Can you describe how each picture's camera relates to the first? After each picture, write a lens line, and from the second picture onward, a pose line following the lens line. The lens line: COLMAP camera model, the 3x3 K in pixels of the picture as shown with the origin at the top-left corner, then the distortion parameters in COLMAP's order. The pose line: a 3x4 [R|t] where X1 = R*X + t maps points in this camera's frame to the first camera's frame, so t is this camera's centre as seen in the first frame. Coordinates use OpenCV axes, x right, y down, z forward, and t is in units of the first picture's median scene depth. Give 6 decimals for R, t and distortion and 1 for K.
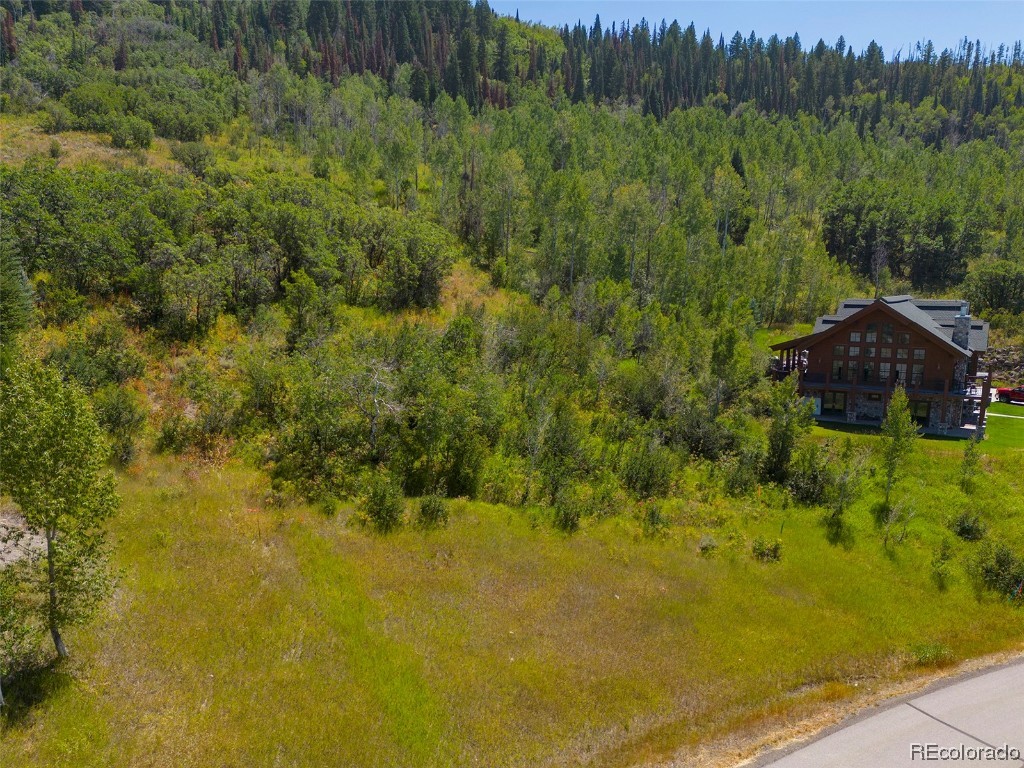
lens RADIAL K [[803.0, 0, 513.3], [0, 803.0, 385.6], [0, 0, 1]] dist [0.076160, -0.073058]
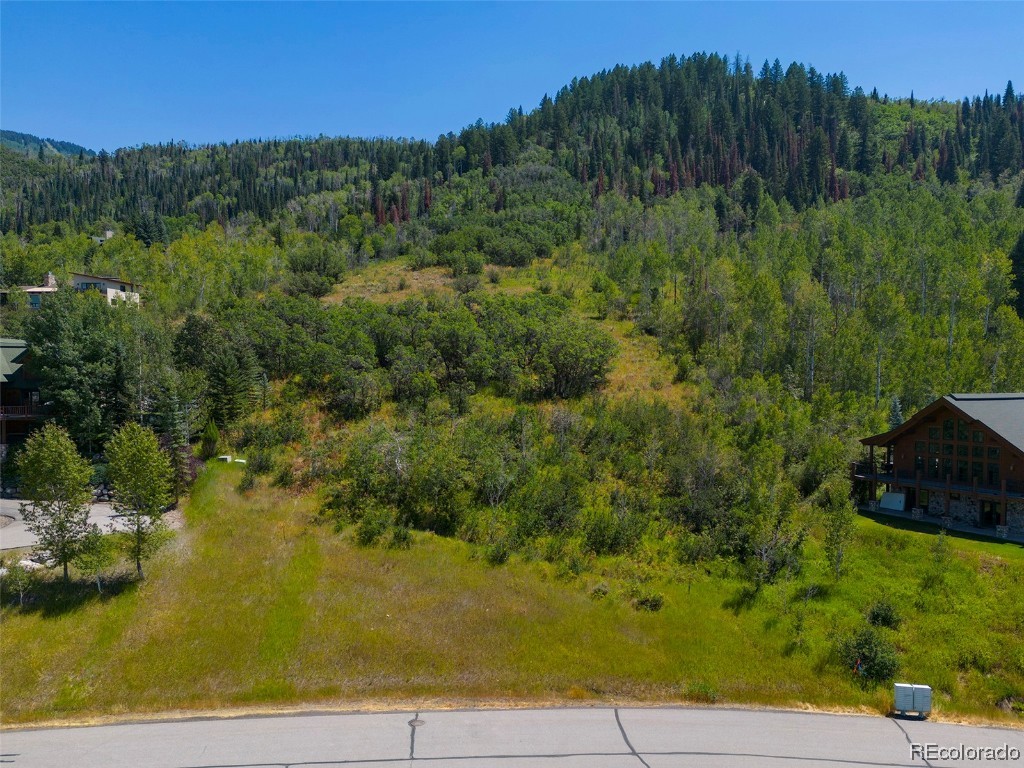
lens RADIAL K [[803.0, 0, 512.5], [0, 803.0, 391.9], [0, 0, 1]] dist [0.076160, -0.073058]
pose [[0.872415, 0.004684, -0.488744, 0.427146], [-0.056871, 0.994135, -0.091986, 0.009321], [0.485446, 0.108045, 0.867564, -0.103960]]
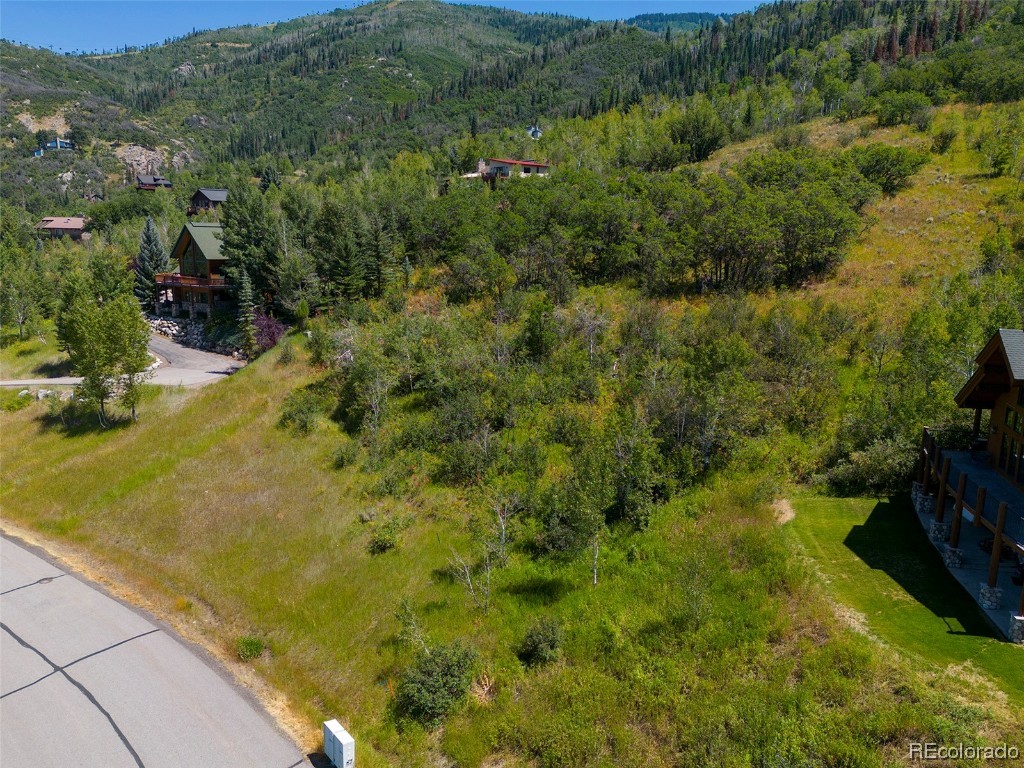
lens RADIAL K [[803.0, 0, 512.5], [0, 803.0, 405.2], [0, 0, 1]] dist [0.076160, -0.073058]
pose [[0.297699, 0.186640, -0.936238, 0.768171], [-0.129253, 0.979553, 0.154175, -0.088389], [0.945869, 0.075114, 0.315735, 0.489782]]
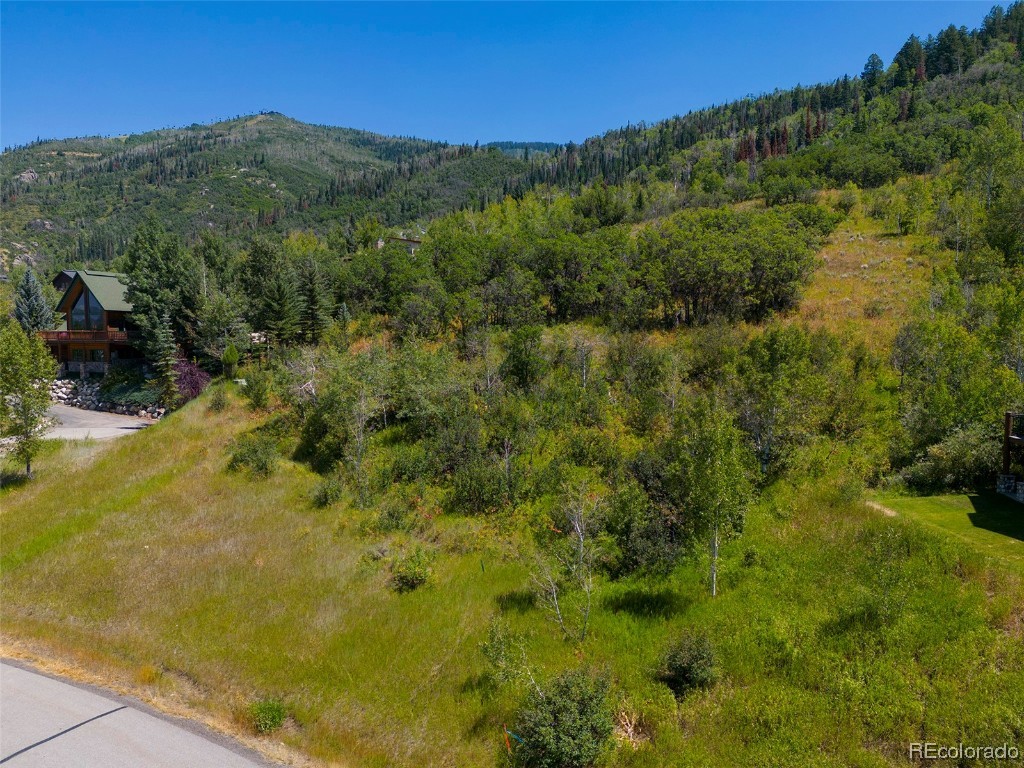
lens RADIAL K [[803.0, 0, 512.3], [0, 803.0, 402.5], [0, 0, 1]] dist [0.076160, -0.073058]
pose [[0.453909, 0.048993, -0.889700, 0.641114], [-0.107247, 0.994232, 0.000034, 0.009008], [0.884571, 0.095402, 0.456545, 0.419608]]
